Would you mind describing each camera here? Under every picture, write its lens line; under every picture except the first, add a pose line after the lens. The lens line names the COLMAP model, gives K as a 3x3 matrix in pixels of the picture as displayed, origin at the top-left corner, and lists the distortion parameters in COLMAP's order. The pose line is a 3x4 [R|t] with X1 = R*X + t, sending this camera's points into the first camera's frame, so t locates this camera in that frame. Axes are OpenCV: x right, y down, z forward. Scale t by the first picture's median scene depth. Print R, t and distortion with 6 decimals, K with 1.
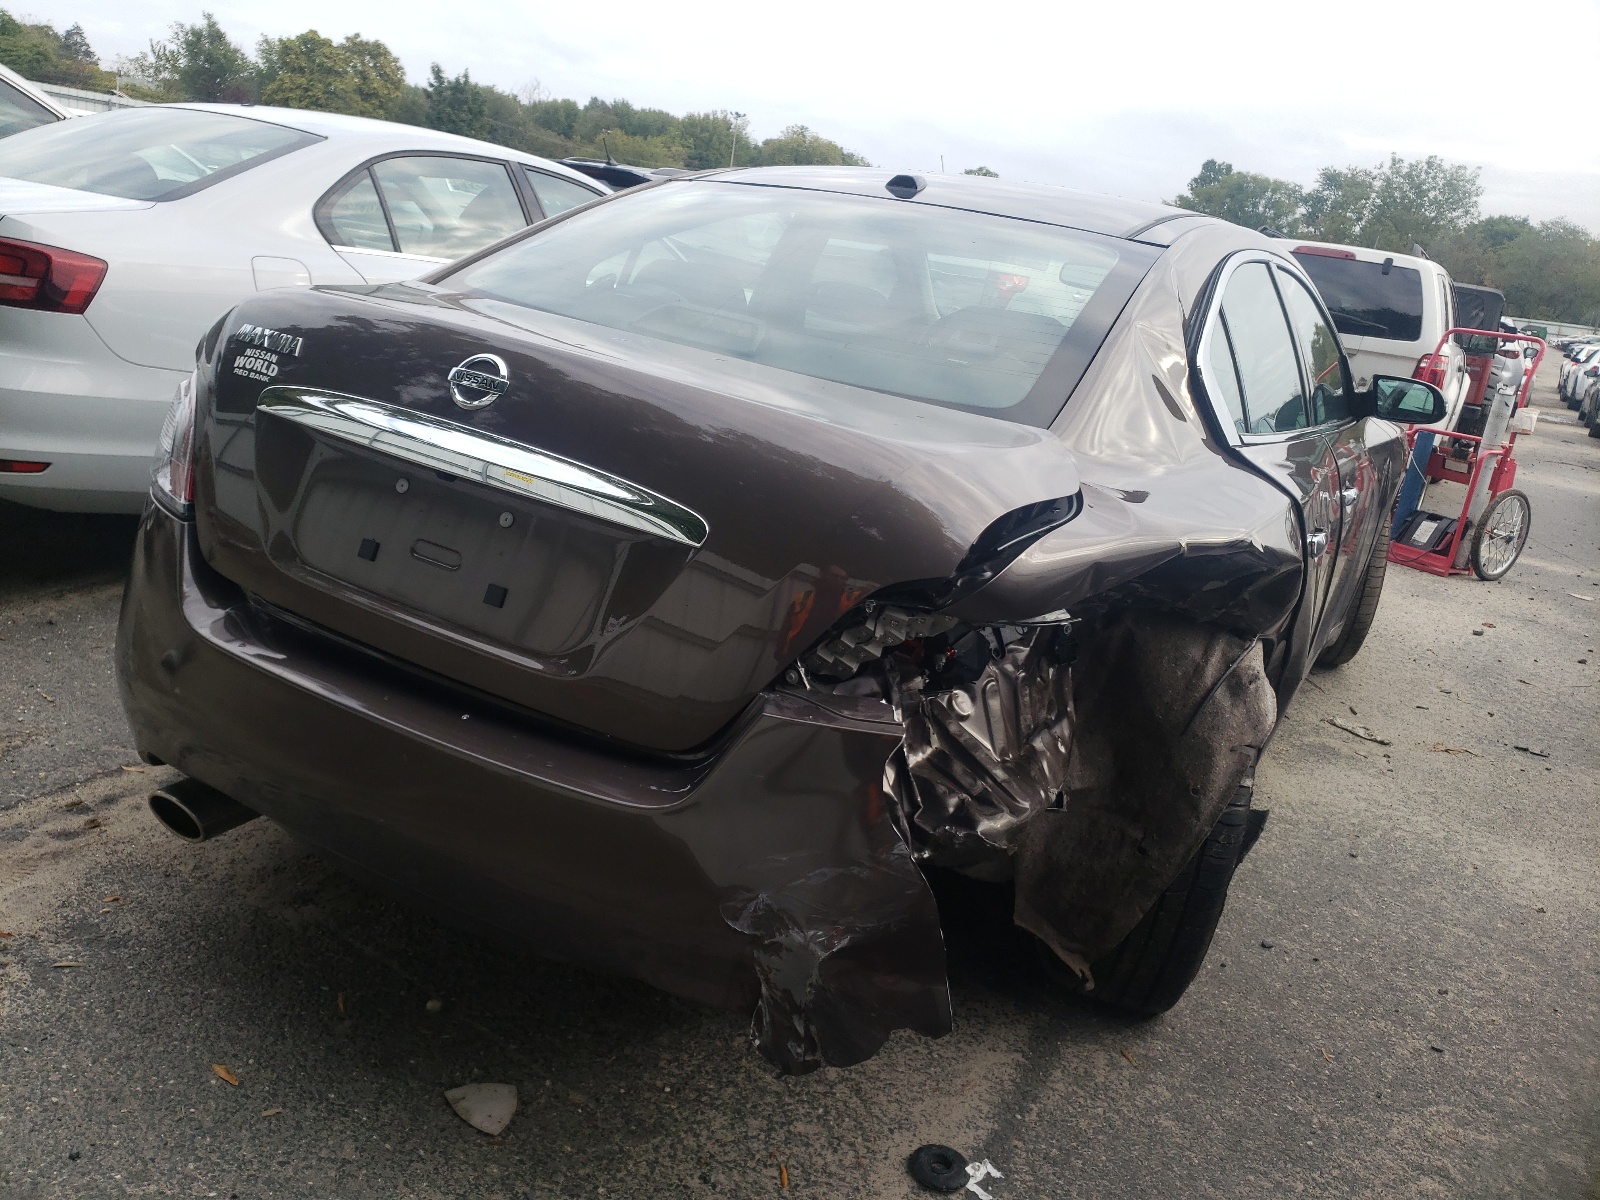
lens RADIAL K [[1280.9, 0, 800.0], [0, 1280.9, 600.0], [0, 0, 1]] dist [0.003347, 0.007793]
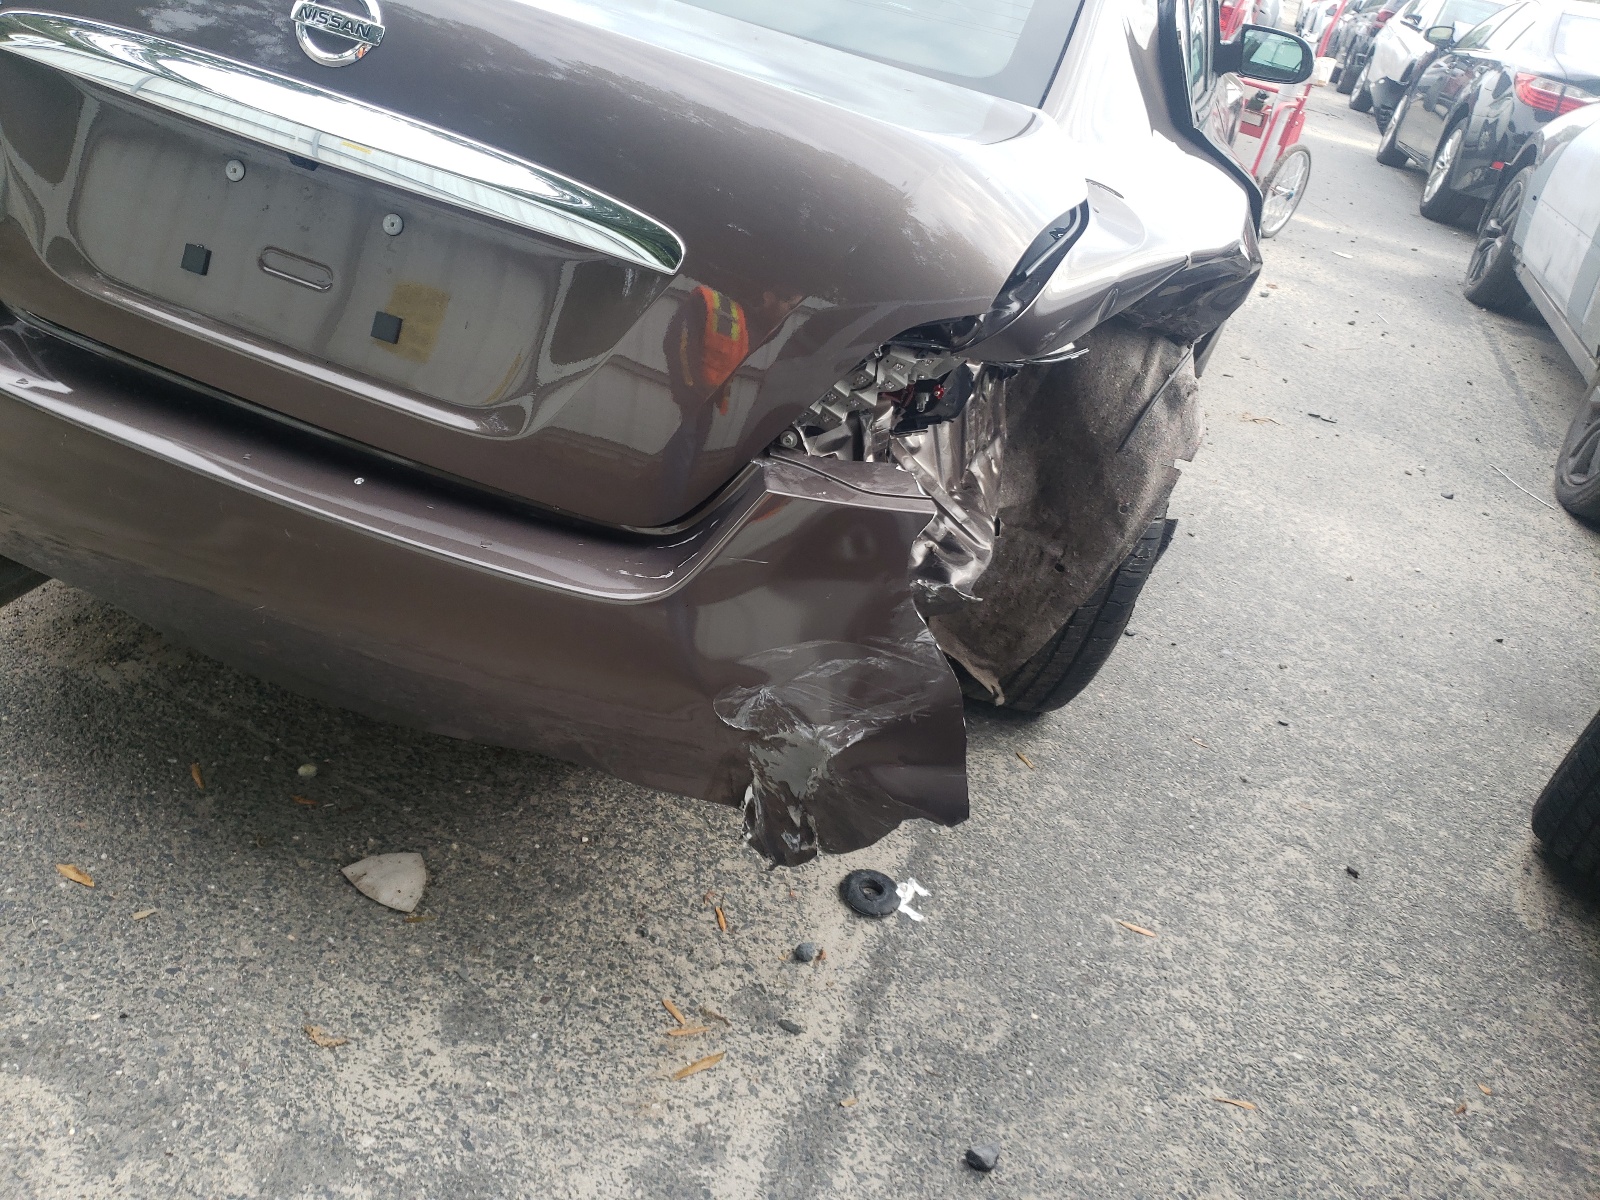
lens RADIAL K [[1254.0, 0, 800.0], [0, 1254.0, 600.0], [0, 0, 1]] dist [0.013855, -0.005125]
pose [[0.979968, -0.048399, 0.193187, -0.120874], [-0.007573, 0.960264, 0.278991, -0.048379], [-0.199013, -0.274866, 0.940661, 0.150125]]
